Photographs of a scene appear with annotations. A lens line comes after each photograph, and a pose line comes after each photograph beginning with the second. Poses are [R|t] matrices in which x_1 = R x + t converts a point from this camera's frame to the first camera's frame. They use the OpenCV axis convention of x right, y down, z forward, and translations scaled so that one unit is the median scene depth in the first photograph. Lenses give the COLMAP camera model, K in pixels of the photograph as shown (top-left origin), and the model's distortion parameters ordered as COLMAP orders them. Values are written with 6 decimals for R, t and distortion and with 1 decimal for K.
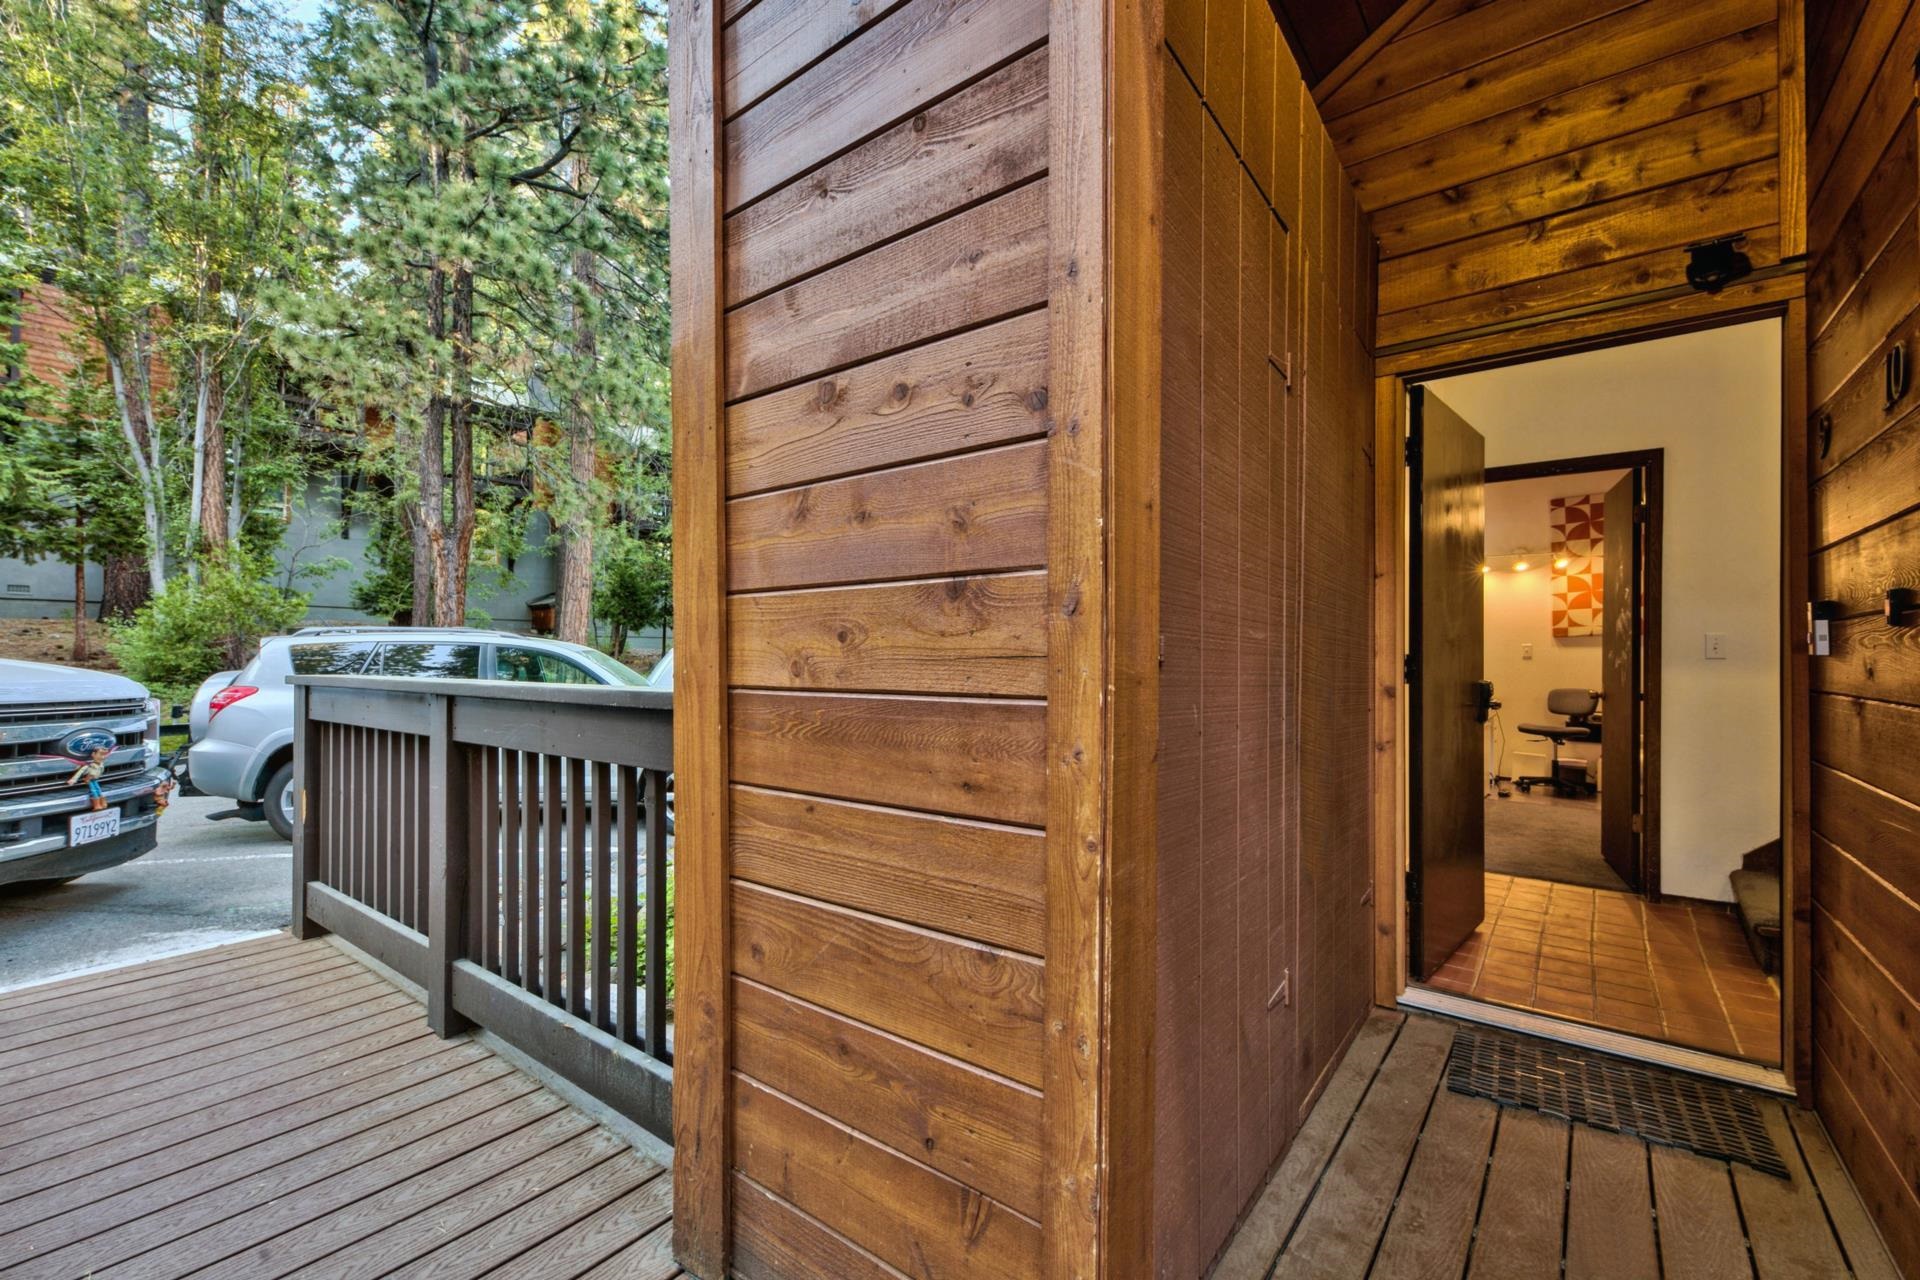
lens RADIAL K [[824.4, 0, 956.5], [0, 824.4, 653.6], [0, 0, 1]] dist [0.019919, -0.000779]
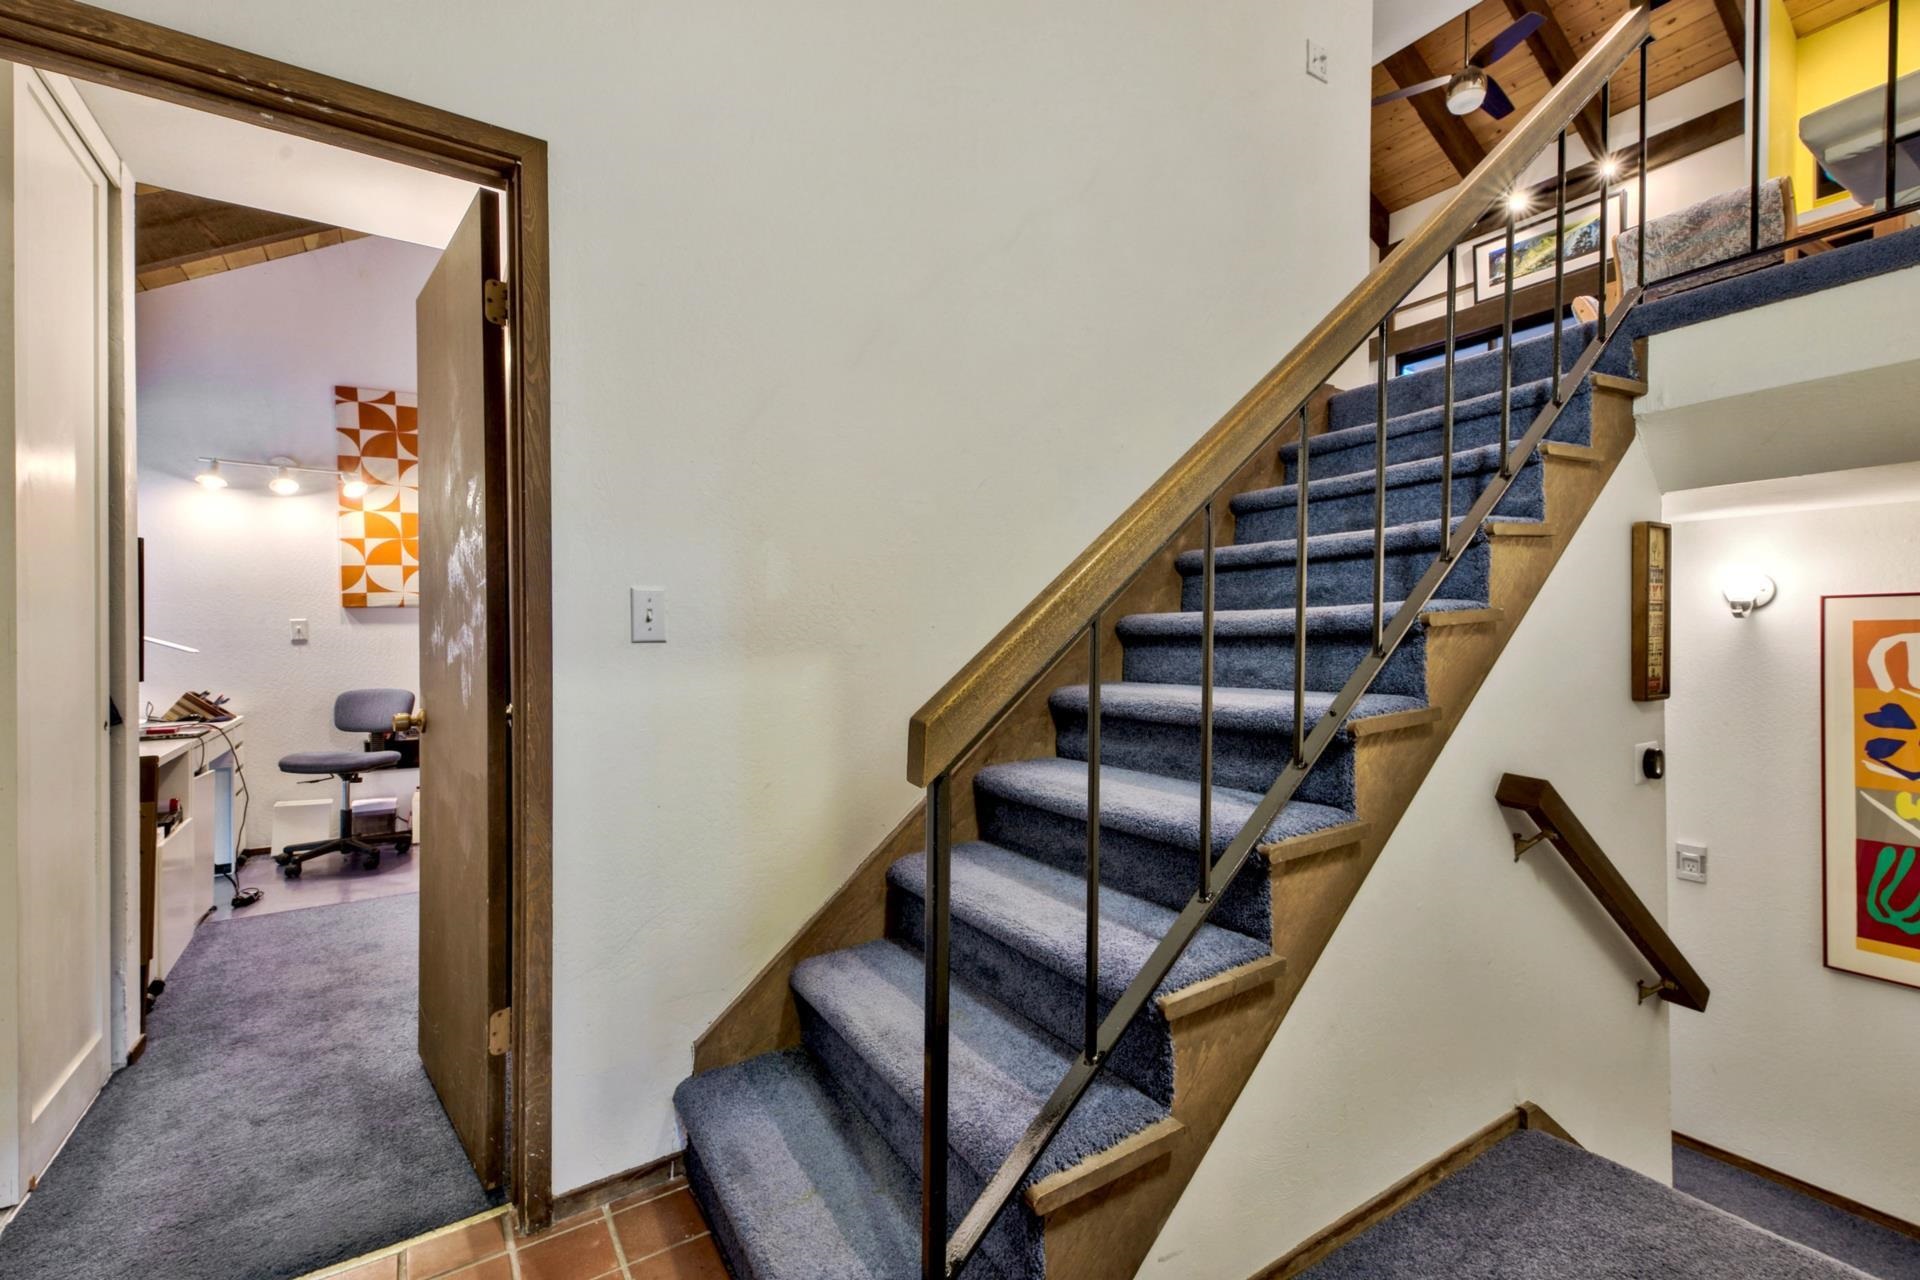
lens RADIAL K [[824.4, 0, 973.9], [0, 824.4, 638.9], [0, 0, 1]] dist [0.019919, -0.000779]
pose [[0.316153, -0.011227, 0.948642, 0.281690], [0.007037, 0.999930, 0.009489, 0.000716], [-0.948682, 0.003676, 0.316210, 0.365347]]
